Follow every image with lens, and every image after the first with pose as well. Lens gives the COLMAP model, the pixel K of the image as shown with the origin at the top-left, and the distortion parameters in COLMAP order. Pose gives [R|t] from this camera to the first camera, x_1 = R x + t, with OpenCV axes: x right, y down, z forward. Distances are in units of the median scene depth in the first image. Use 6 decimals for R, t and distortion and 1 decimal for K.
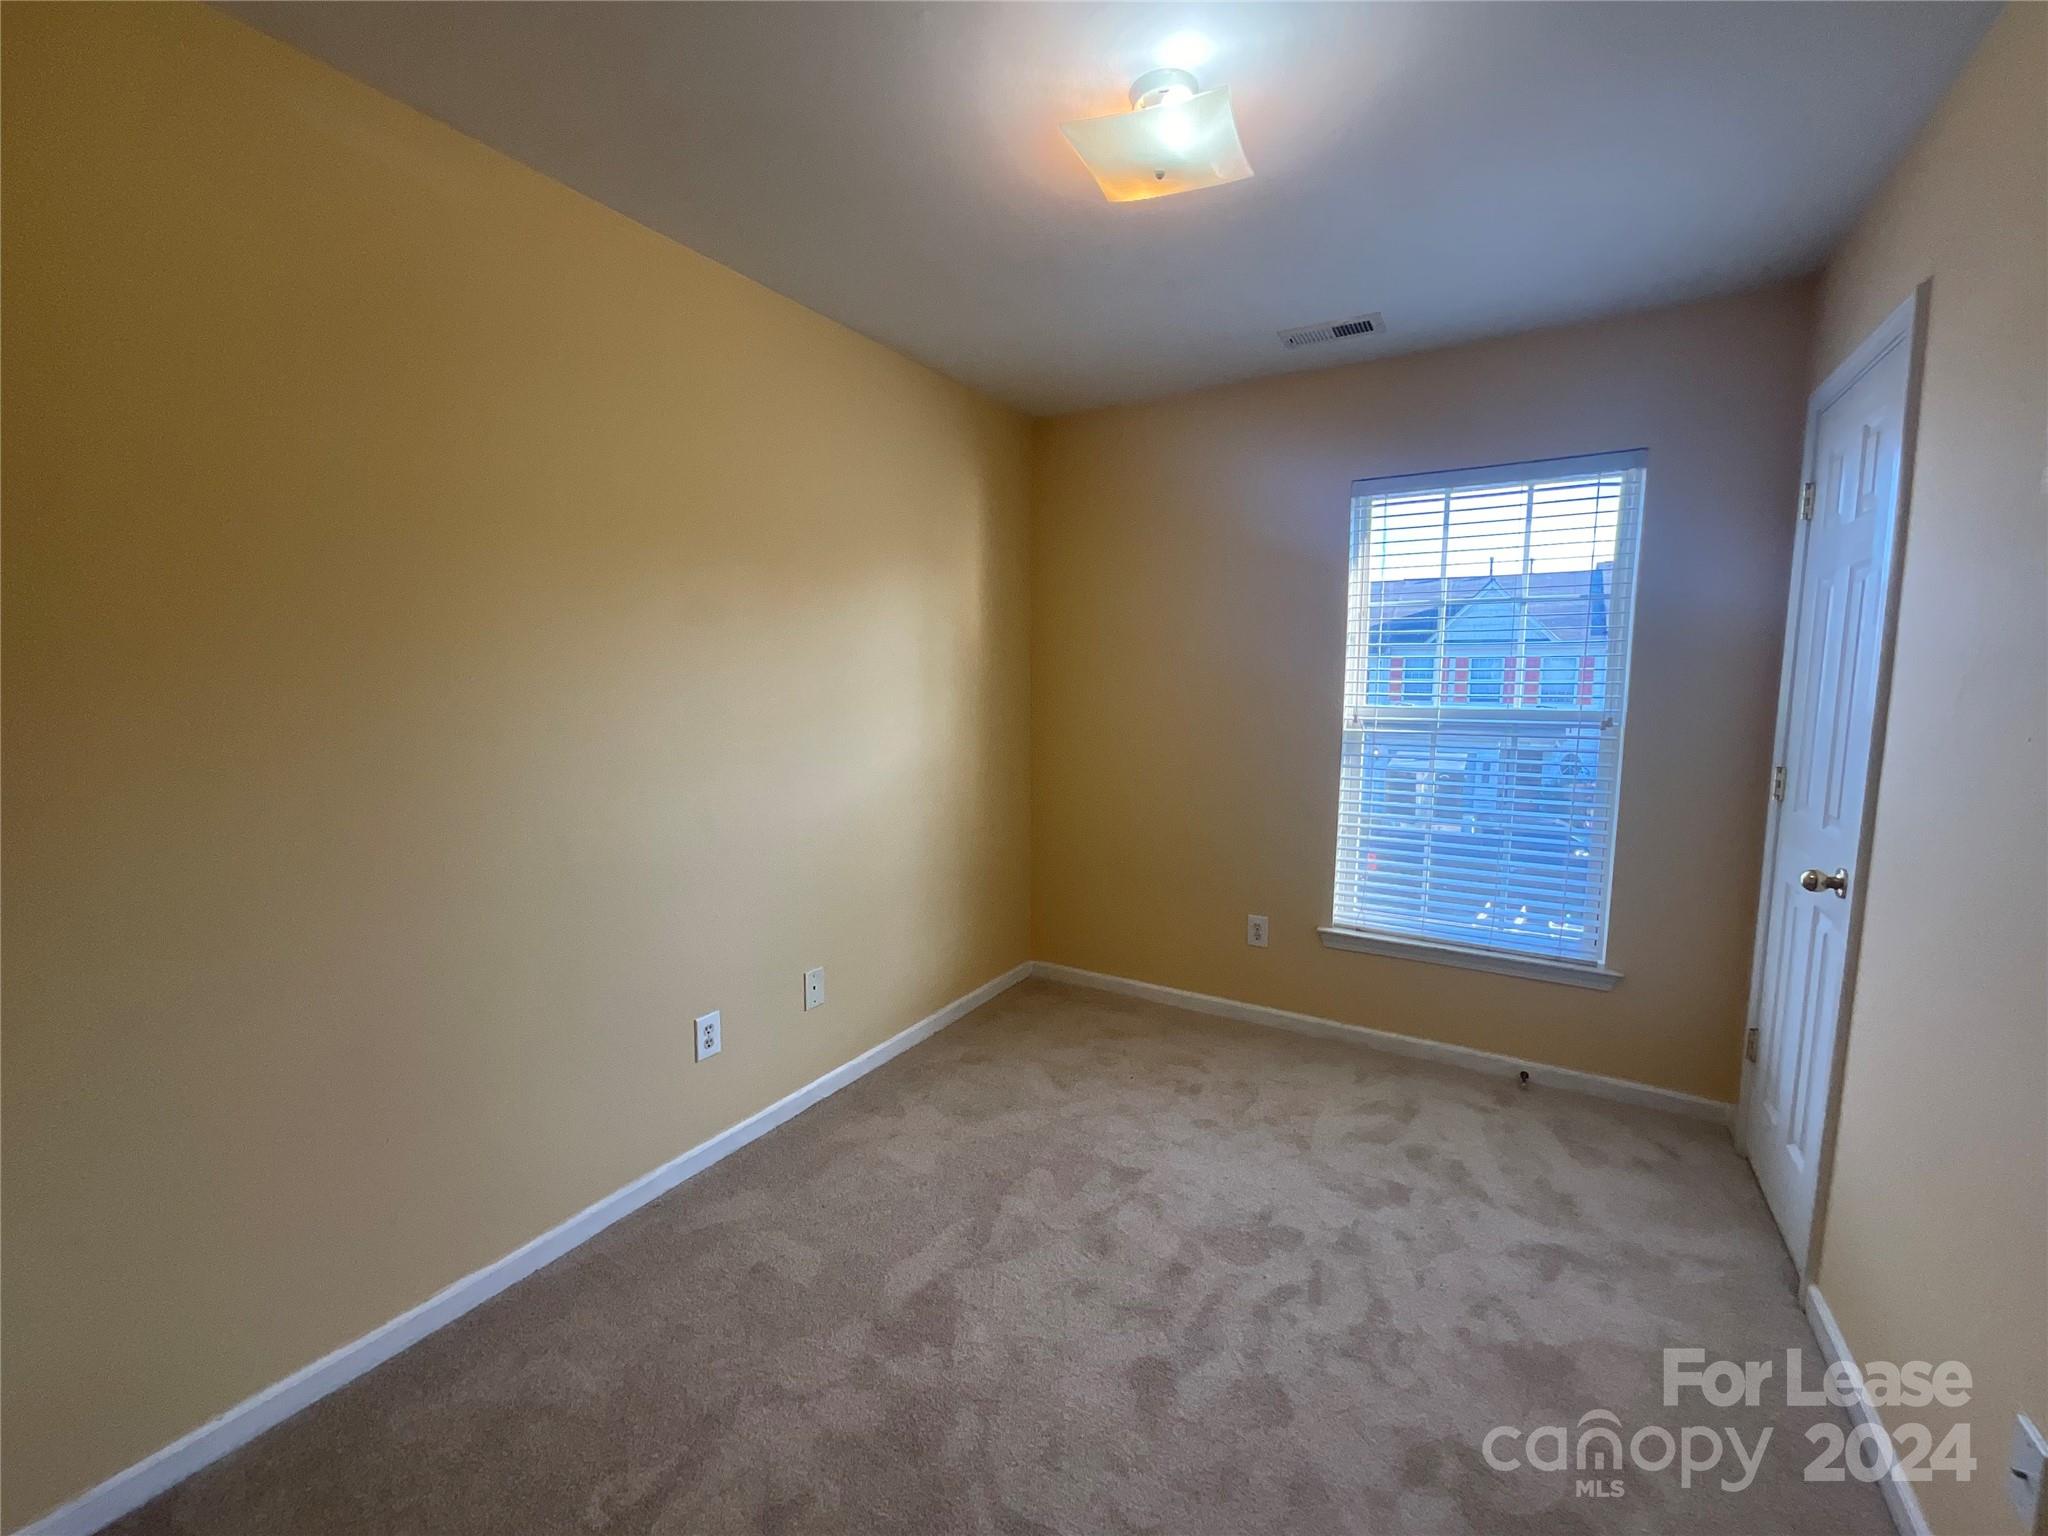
lens RADIAL K [[833.2, 0, 1017.9], [0, 833.2, 772.8], [0, 0, 1]] dist [-0.003269, -0.000278]
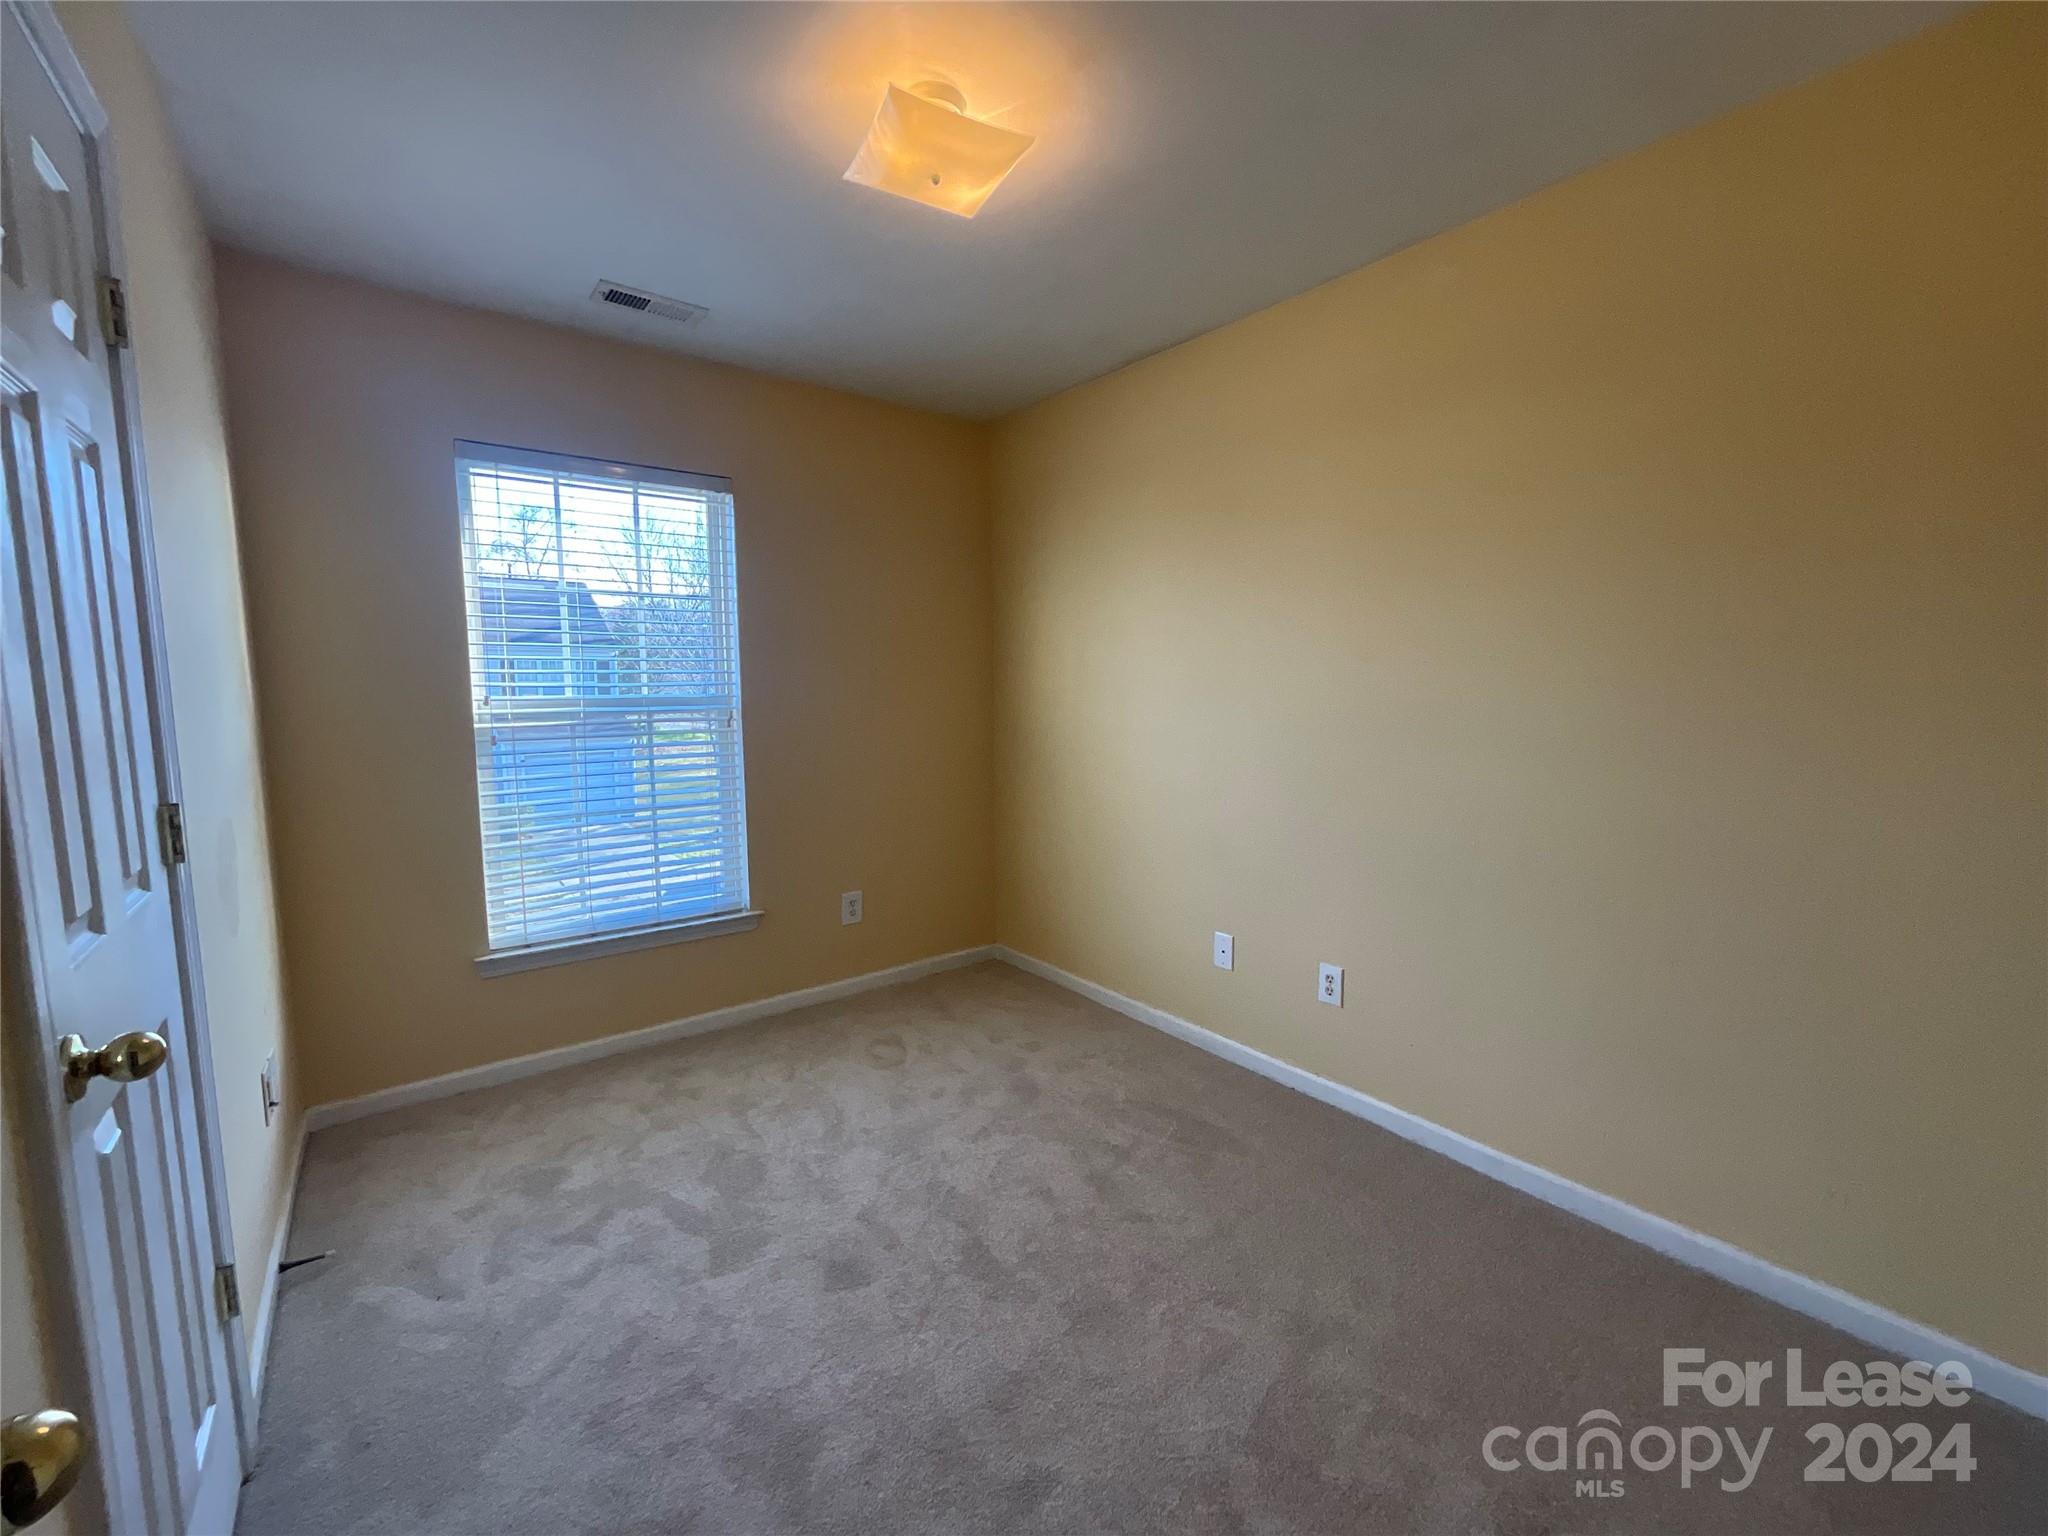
lens RADIAL K [[833.2, 0, 1036.8], [0, 833.2, 758.3], [0, 0, 1]] dist [-0.003269, -0.000278]
pose [[0.368901, -0.097582, 0.924332, -0.204659], [0.104726, 0.992505, 0.062983, -0.012465], [-0.923550, 0.073567, 0.376356, 0.139880]]
